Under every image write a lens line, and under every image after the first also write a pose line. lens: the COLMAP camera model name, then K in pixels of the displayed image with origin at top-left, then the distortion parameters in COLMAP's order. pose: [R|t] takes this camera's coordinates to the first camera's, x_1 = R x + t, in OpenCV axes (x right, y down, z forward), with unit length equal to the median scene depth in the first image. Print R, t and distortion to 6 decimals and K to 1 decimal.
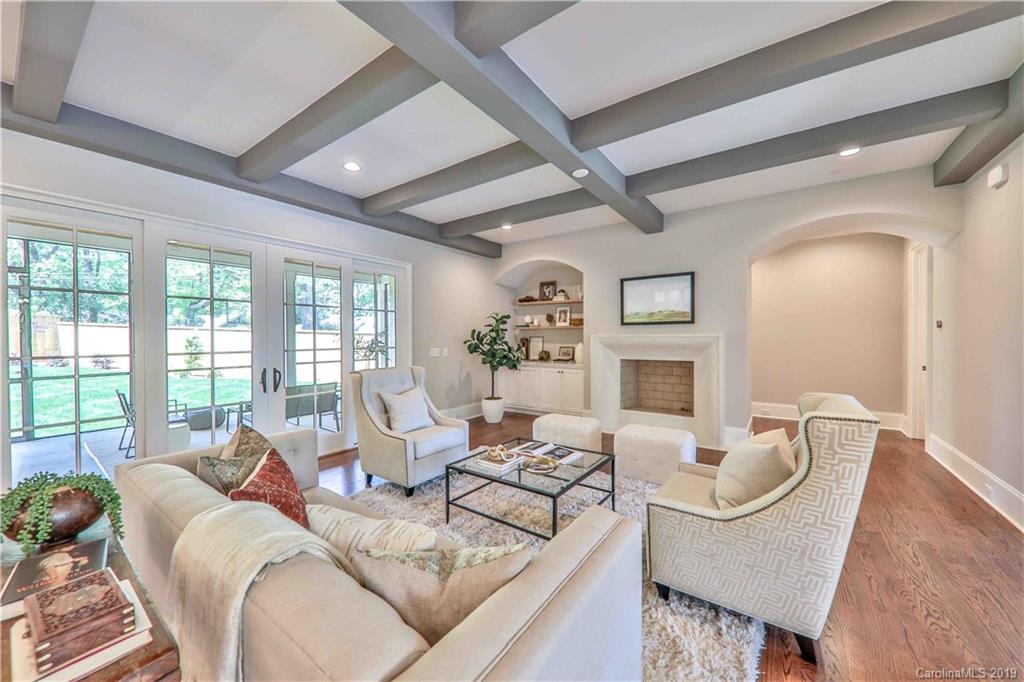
lens RADIAL K [[367.3, 0, 512.0], [0, 367.3, 341.0], [0, 0, 1]] dist [-0.010807, -0.000004]
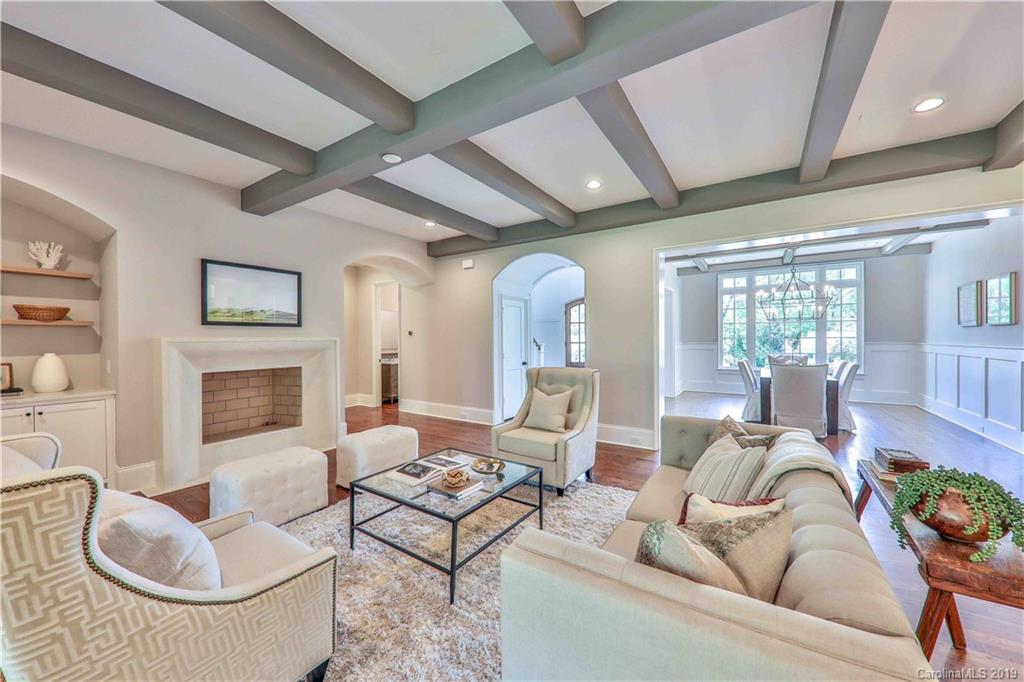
lens RADIAL K [[367.3, 0, 512.0], [0, 367.3, 341.0], [0, 0, 1]] dist [-0.010807, -0.000004]
pose [[-0.010038, -0.001828, 0.999948, -0.453209], [0.016675, 0.999859, 0.001995, -0.003706], [-0.999811, 0.016694, -0.010006, 0.457715]]
